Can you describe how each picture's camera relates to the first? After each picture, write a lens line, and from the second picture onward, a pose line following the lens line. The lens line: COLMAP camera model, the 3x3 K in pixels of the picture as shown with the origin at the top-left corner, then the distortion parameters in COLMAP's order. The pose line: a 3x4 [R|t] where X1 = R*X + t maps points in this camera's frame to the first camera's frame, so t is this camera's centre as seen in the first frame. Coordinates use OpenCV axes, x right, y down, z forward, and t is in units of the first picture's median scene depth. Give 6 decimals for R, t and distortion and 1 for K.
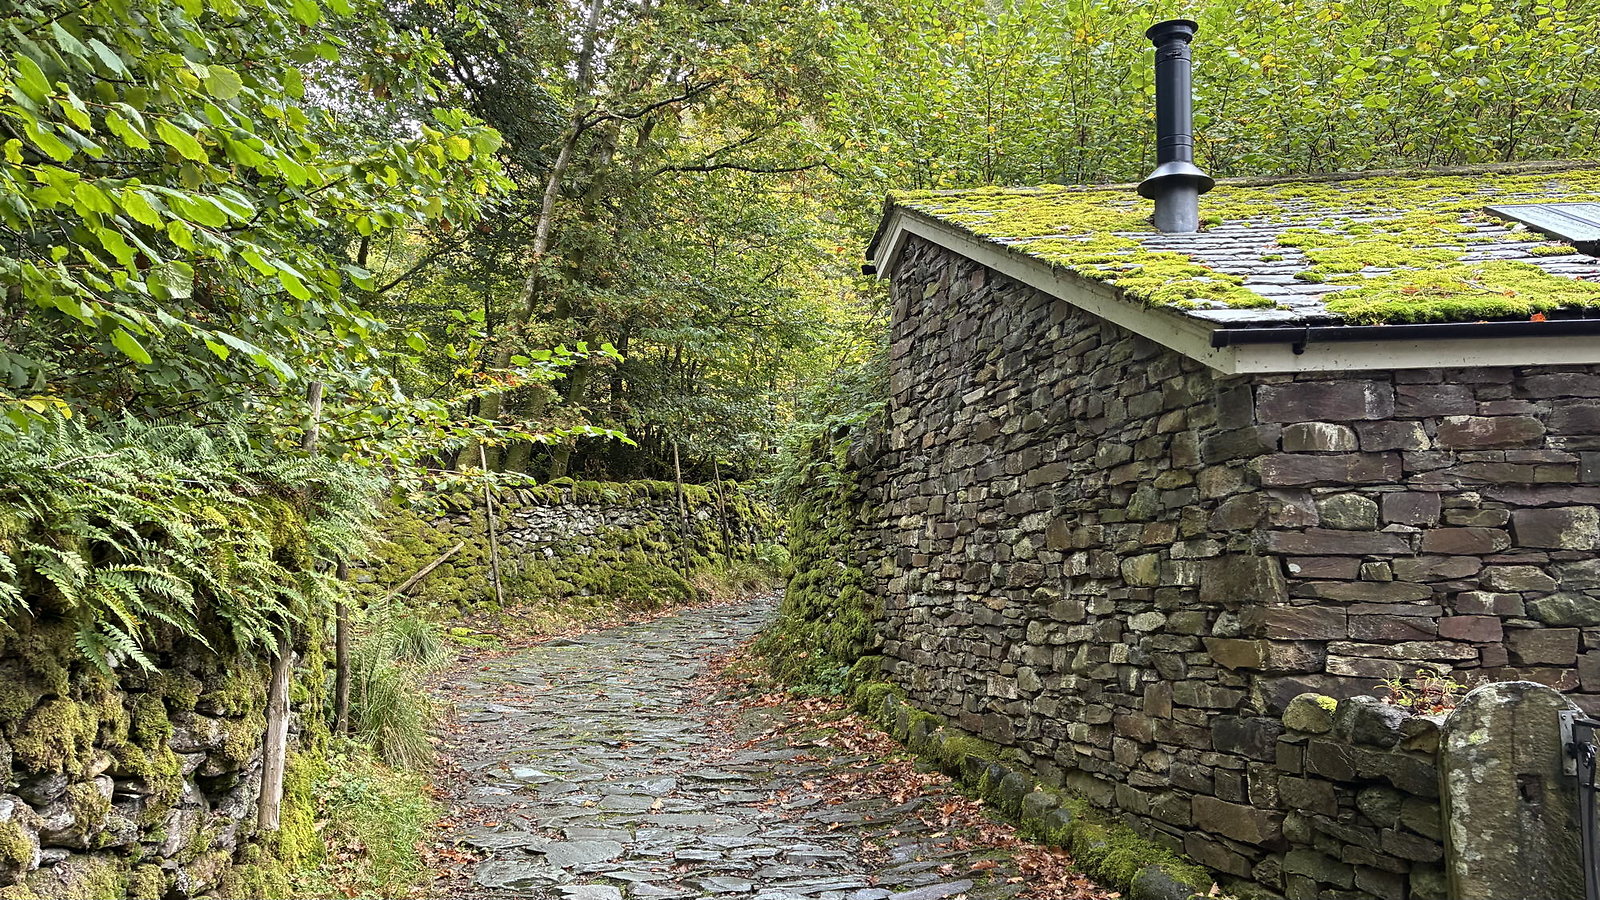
lens RADIAL K [[1175.5, 0, 799.0], [0, 1175.5, 451.9], [0, 0, 1]] dist [0.010262, -0.018314]
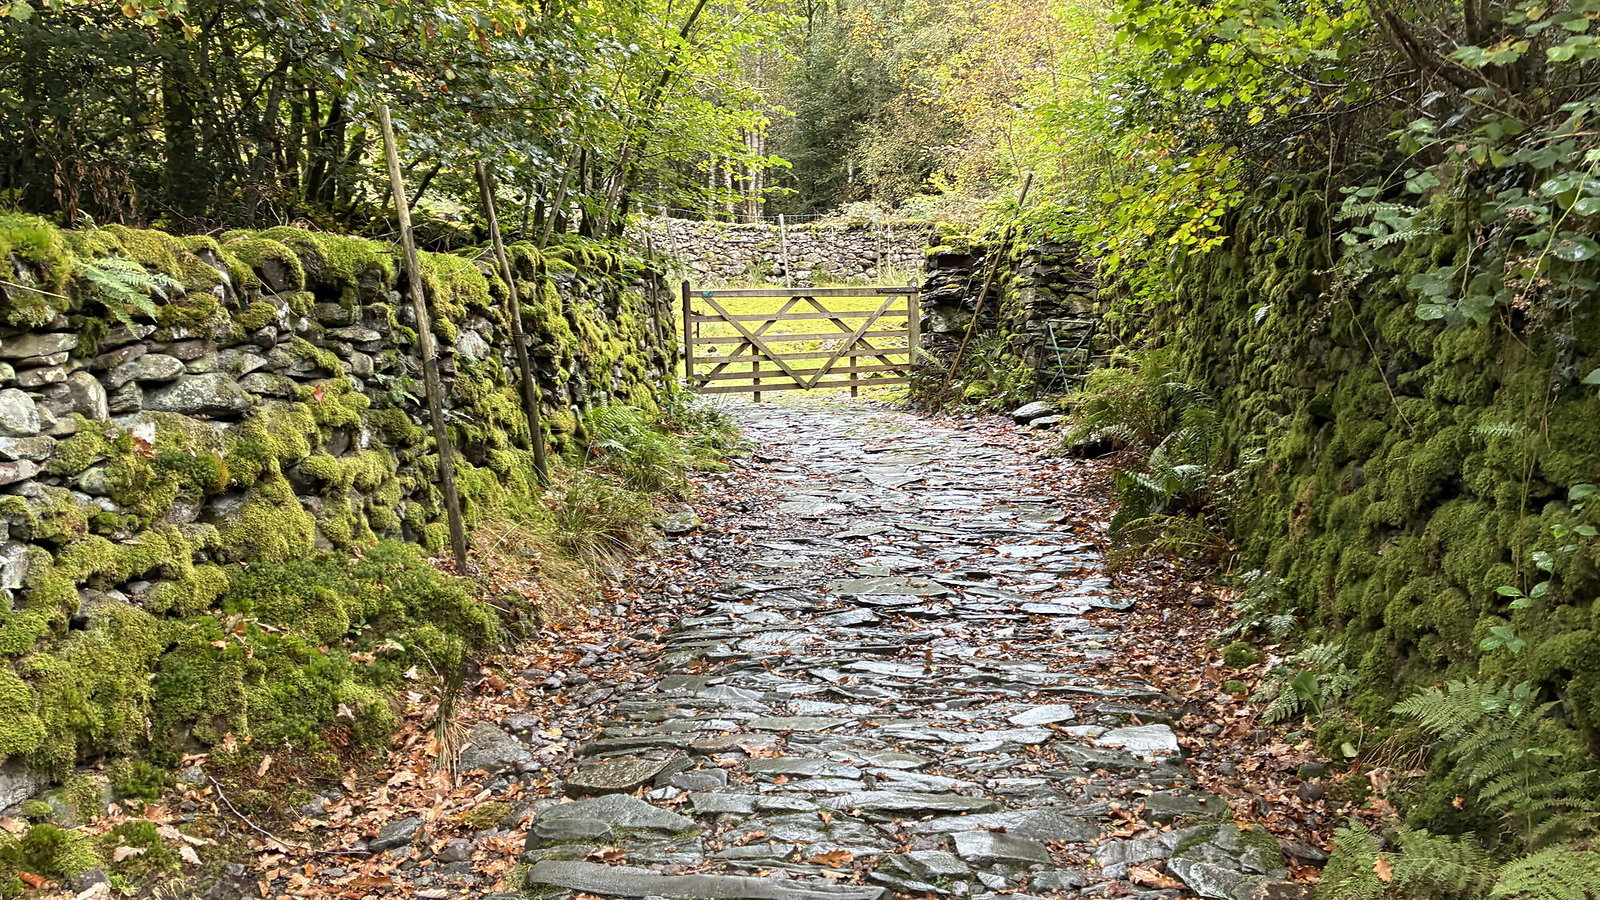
lens RADIAL K [[1175.5, 0, 803.3], [0, 1175.5, 450.0], [0, 0, 1]] dist [0.010262, -0.018314]
pose [[0.956064, -0.037778, 0.290715, -0.096305], [-0.014139, 0.984566, 0.174440, 0.024838], [-0.292818, -0.170886, 0.940774, 0.692053]]
